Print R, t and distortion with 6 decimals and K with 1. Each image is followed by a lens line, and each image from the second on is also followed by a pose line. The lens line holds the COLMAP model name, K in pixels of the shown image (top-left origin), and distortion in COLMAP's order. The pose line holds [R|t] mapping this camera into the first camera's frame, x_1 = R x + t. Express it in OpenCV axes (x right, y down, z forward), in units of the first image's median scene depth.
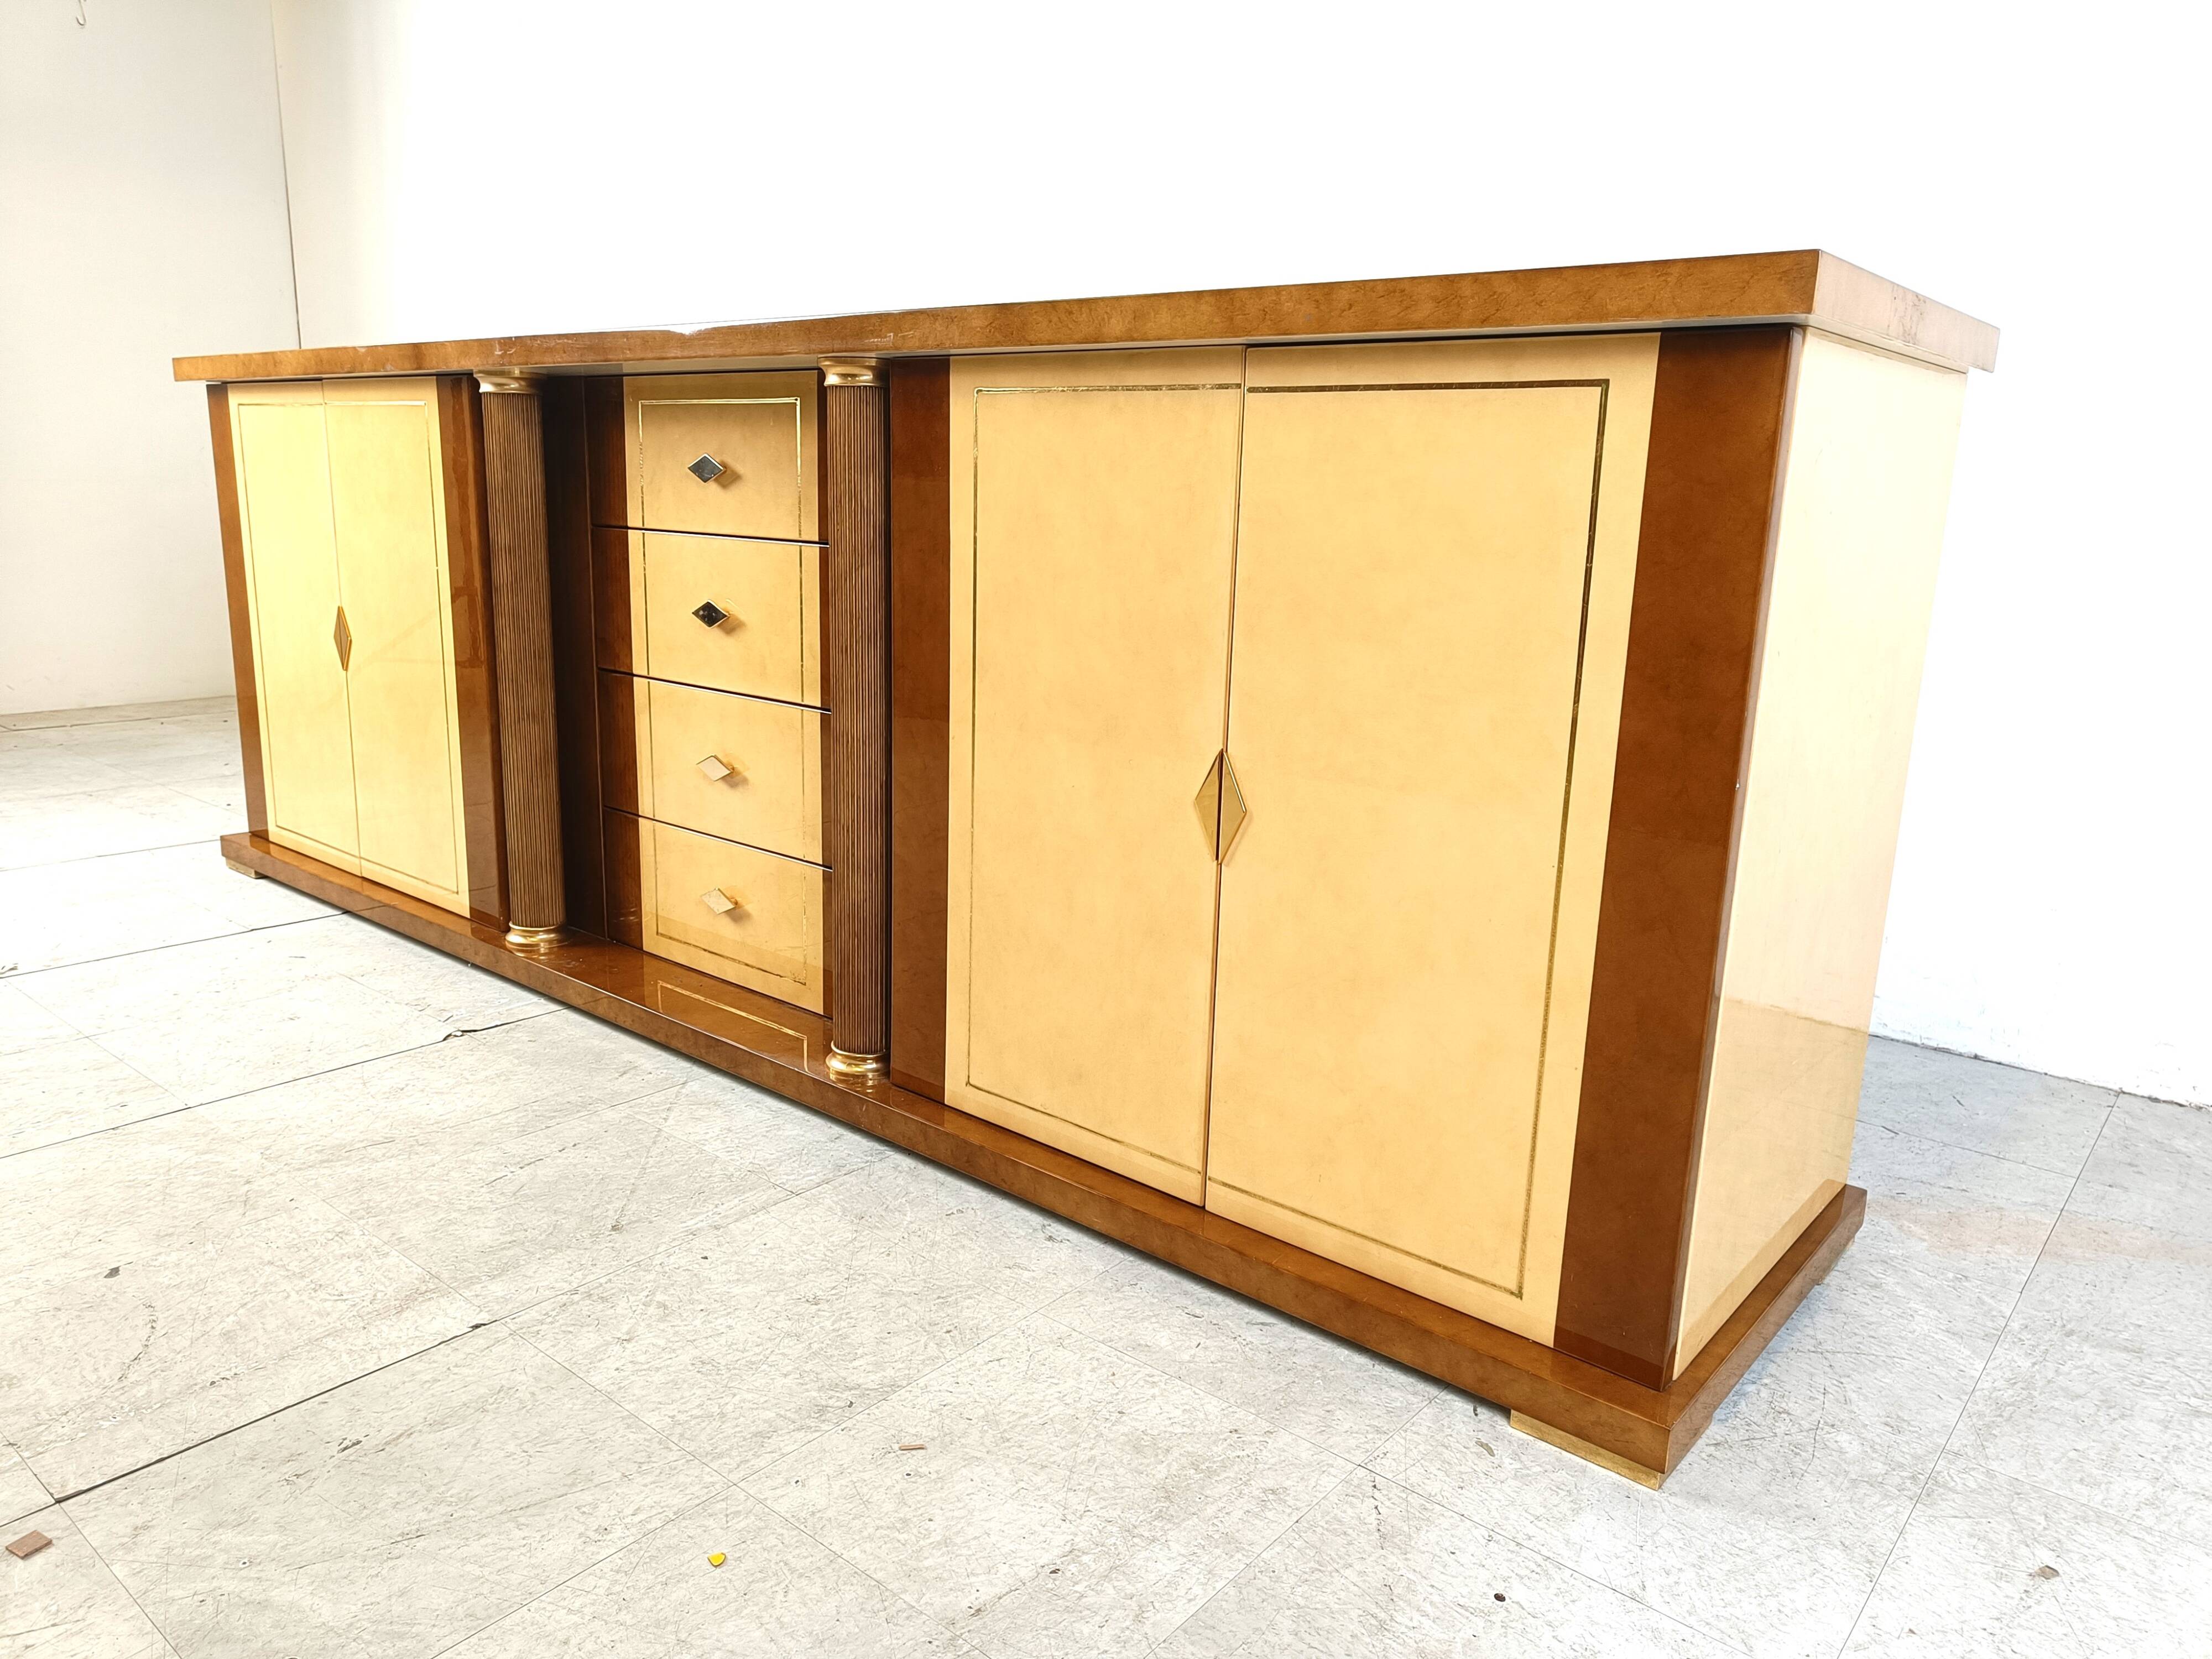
lens RADIAL K [[1552.6, 0, 1070.1], [0, 1552.6, 827.6], [0, 0, 1]] dist [0.007965, 0.000141]
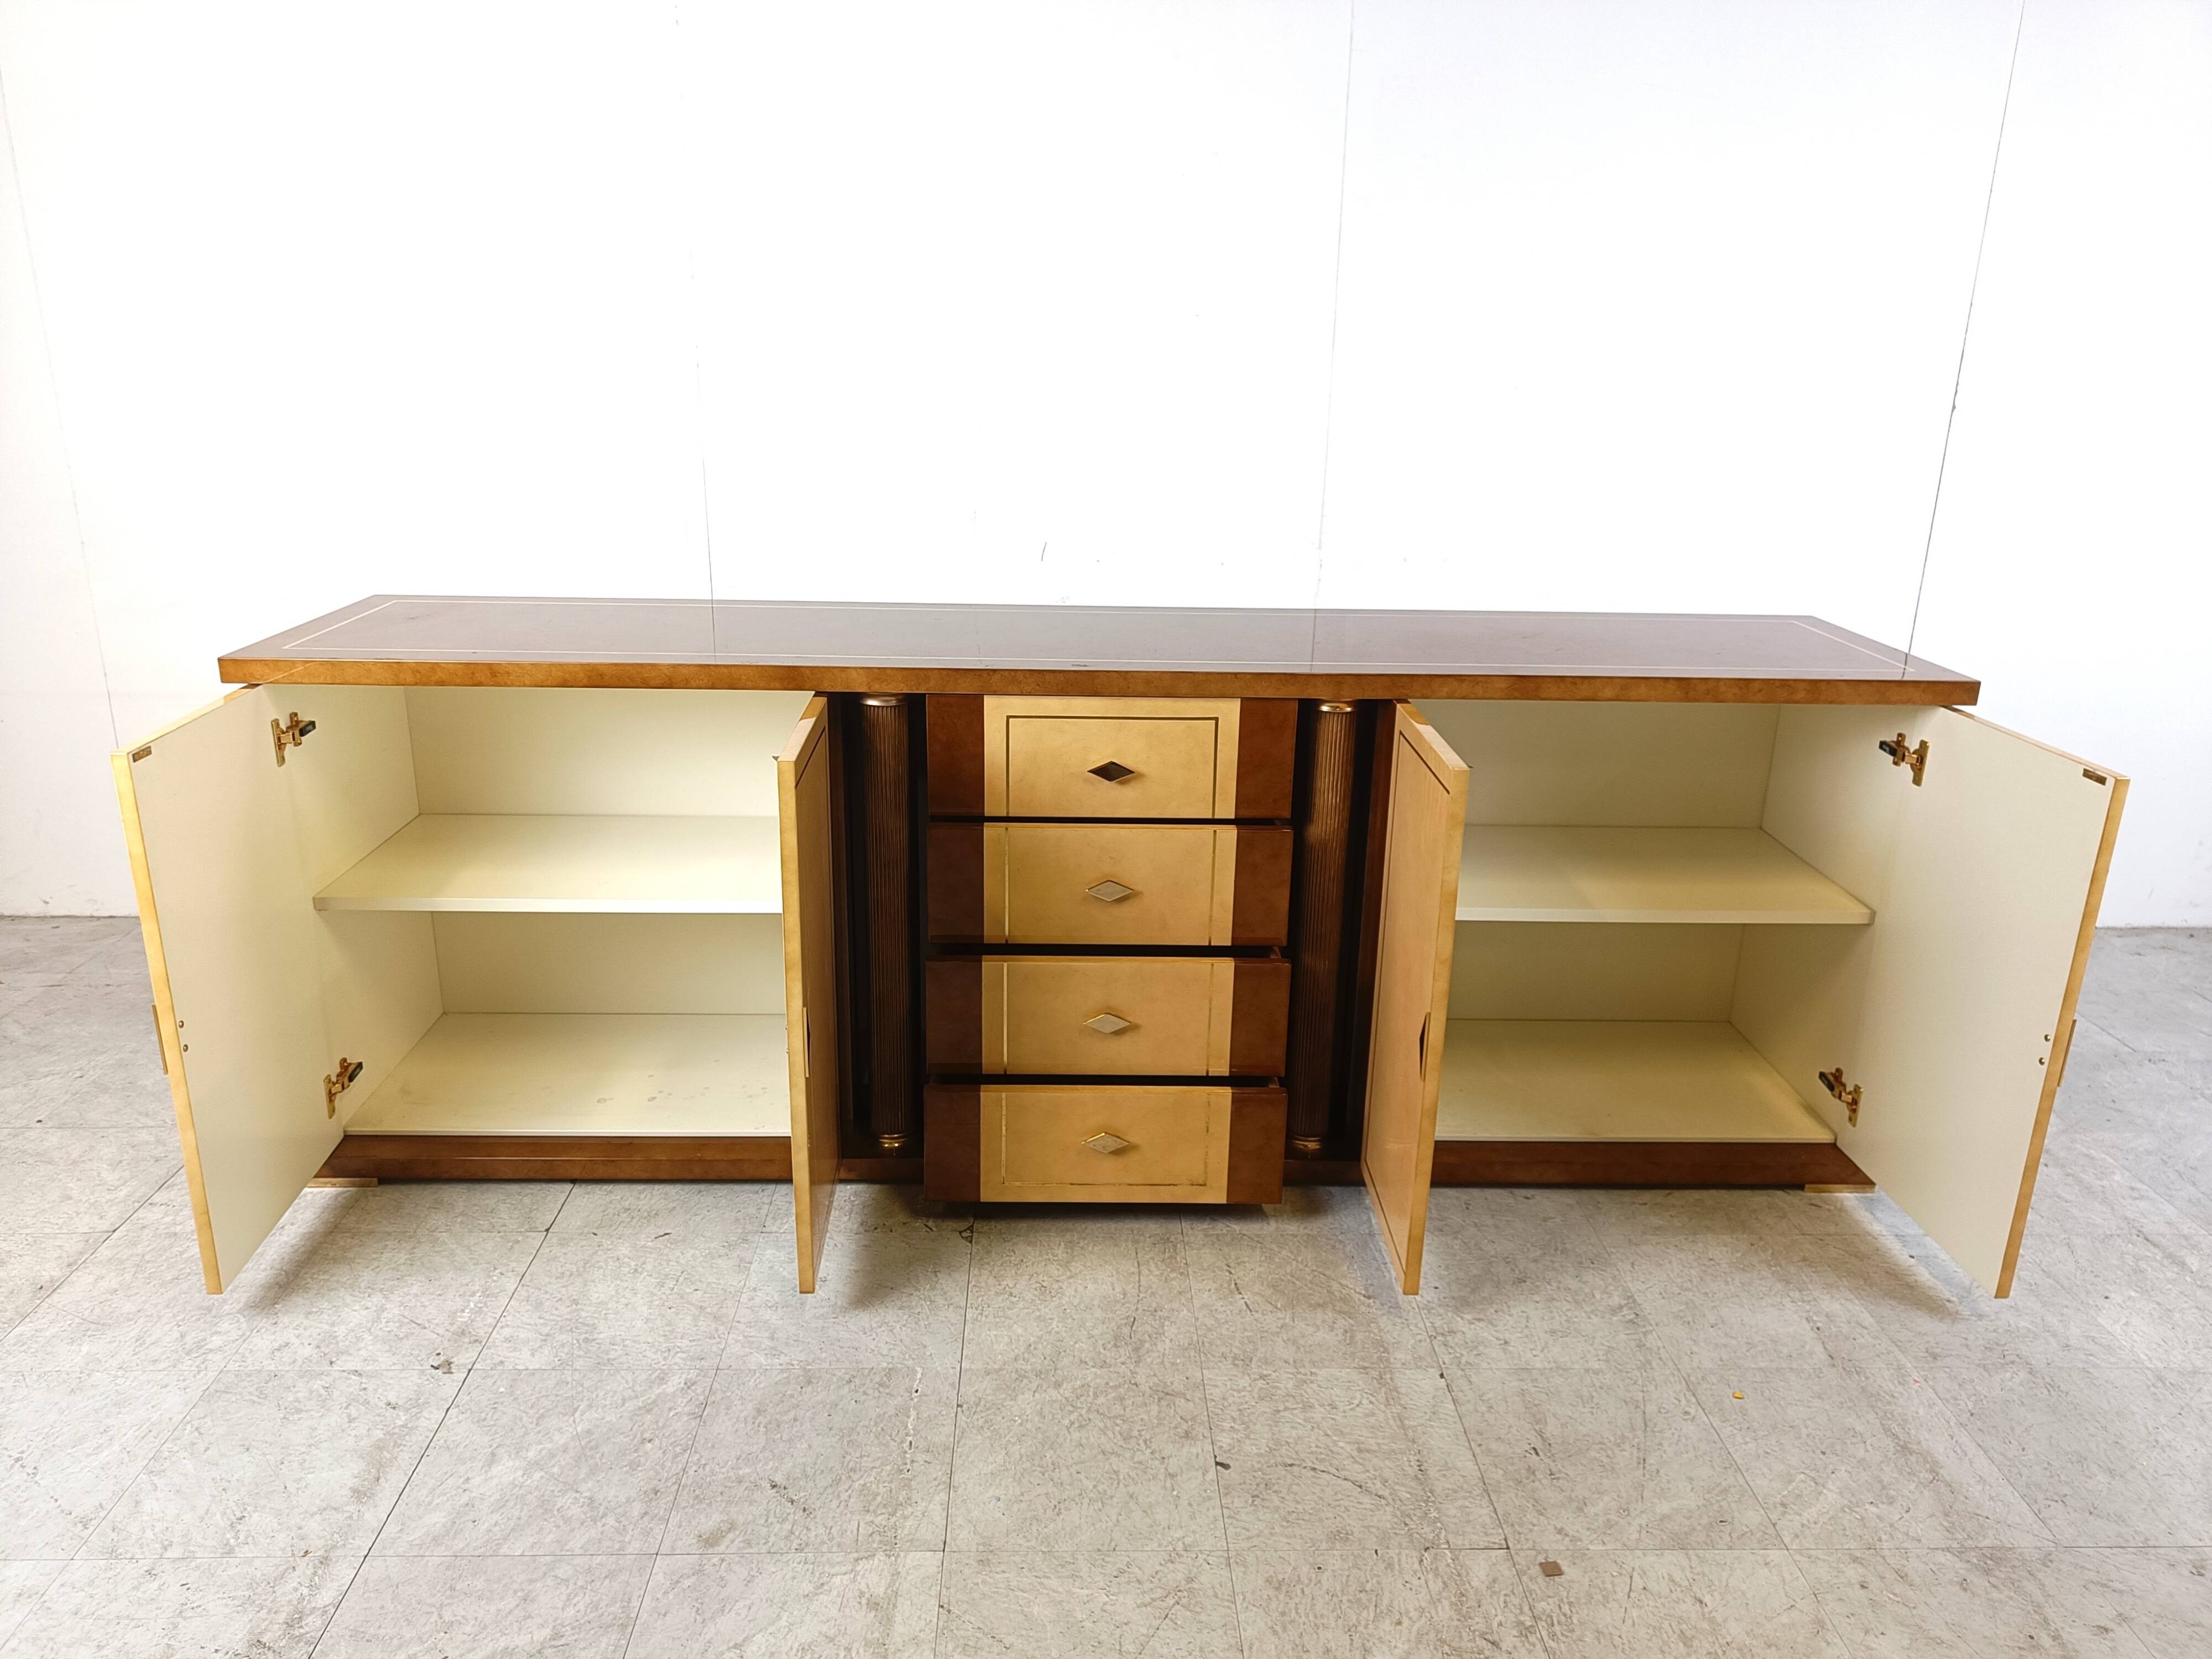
lens RADIAL K [[1570.2, 0, 1088.2], [0, 1570.2, 822.5], [0, 0, 1]] dist [0.006512, -0.000154]
pose [[0.742618, -0.219729, 0.632643, -1.484991], [0.150198, 0.975225, 0.162407, -0.527008], [-0.652655, -0.025585, 0.757223, 0.031156]]
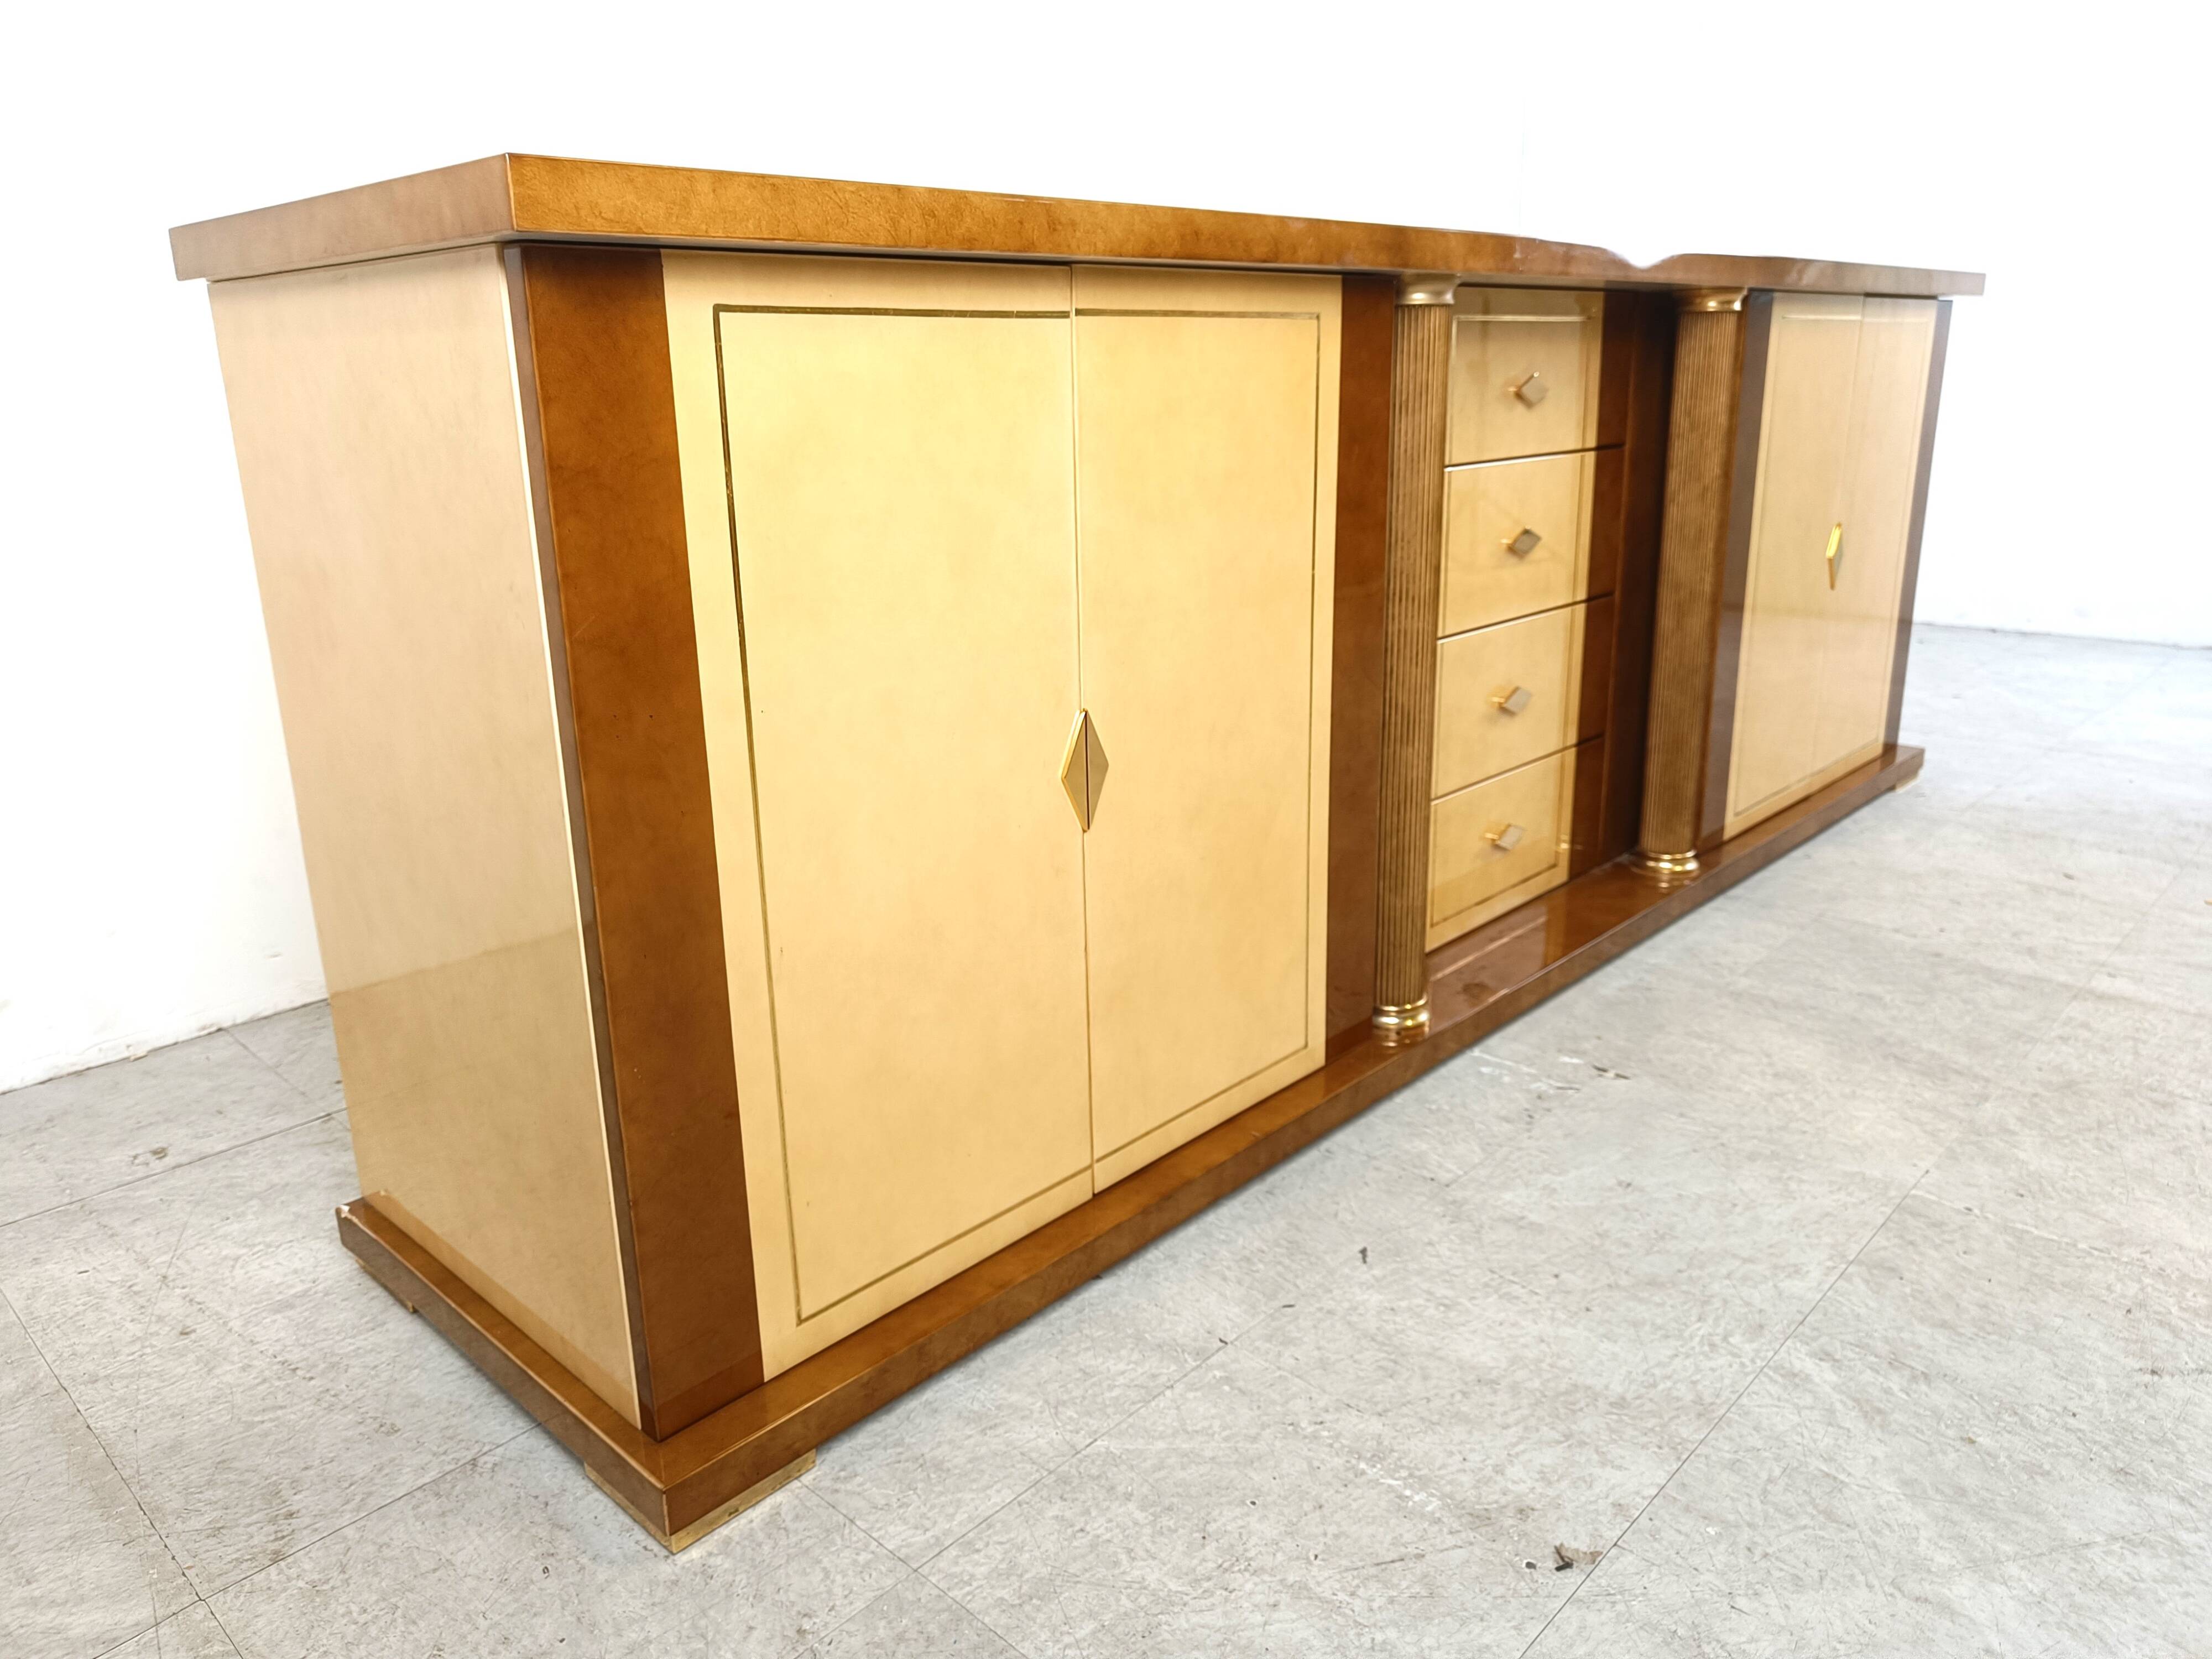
lens RADIAL K [[1564.4, 0, 1109.8], [0, 1564.4, 810.0], [0, 0, 1]] dist [0.001790, 0.000856]
pose [[0.039496, -0.305017, 0.951528, -1.698924], [0.240735, 0.927125, 0.287202, -0.452178], [-0.969787, 0.217723, 0.110046, 1.648936]]
